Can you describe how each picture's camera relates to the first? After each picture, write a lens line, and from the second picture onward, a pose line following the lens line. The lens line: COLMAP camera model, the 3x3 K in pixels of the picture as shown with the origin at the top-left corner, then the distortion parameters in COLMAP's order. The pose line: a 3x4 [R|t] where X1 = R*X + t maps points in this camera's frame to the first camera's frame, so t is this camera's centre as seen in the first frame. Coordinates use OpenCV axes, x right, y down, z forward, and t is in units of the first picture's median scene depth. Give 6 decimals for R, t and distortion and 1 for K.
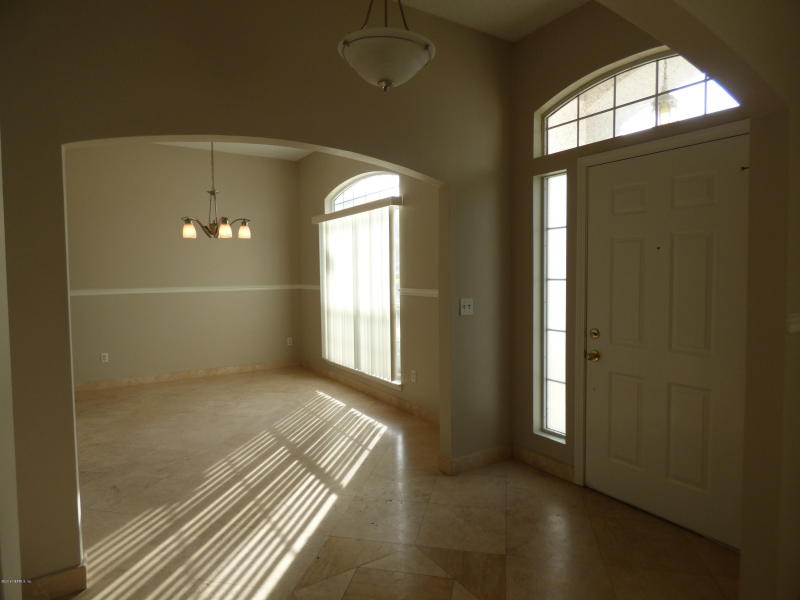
lens RADIAL K [[477.8, 0, 400.0], [0, 477.8, 300.0], [0, 0, 1]] dist [0.005637, 0.002411]
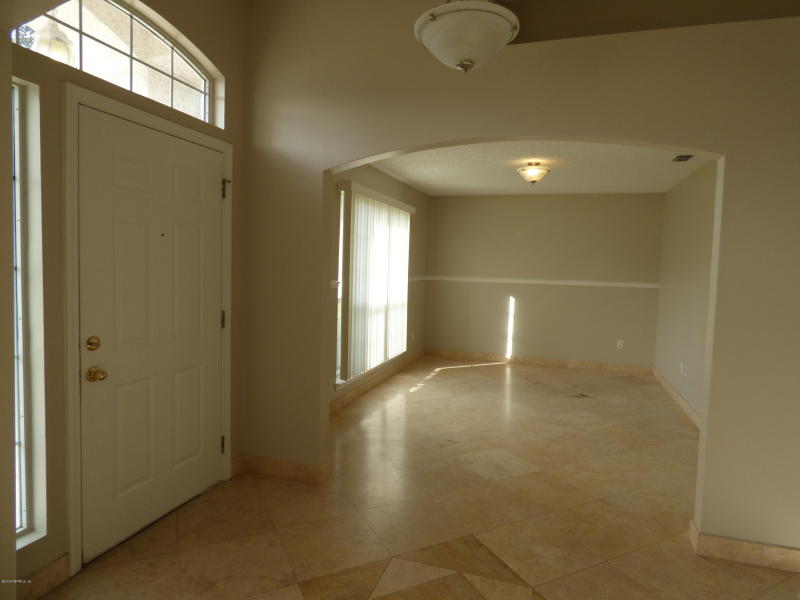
lens RADIAL K [[477.8, 0, 400.0], [0, 477.8, 300.0], [0, 0, 1]] dist [0.005637, 0.002411]
pose [[-0.611204, -0.060727, 0.789140, -0.409962], [0.032130, 0.994327, 0.101402, -0.049915], [-0.790821, 0.087332, -0.605785, 0.991894]]
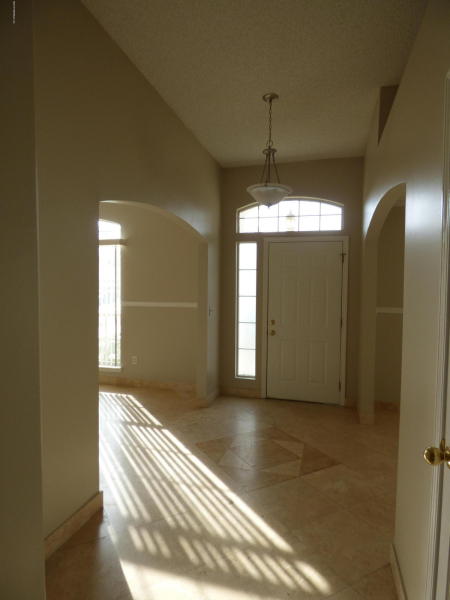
lens RADIAL K [[358.4, 0, 225.0], [0, 358.4, 300.0], [0, 0, 1]] dist [0.005637, 0.002411]
pose [[0.761635, 0.001913, 0.648003, -0.719648], [0.020384, 0.999430, -0.026909, 0.009264], [-0.647685, 0.033703, 0.761162, -0.059031]]
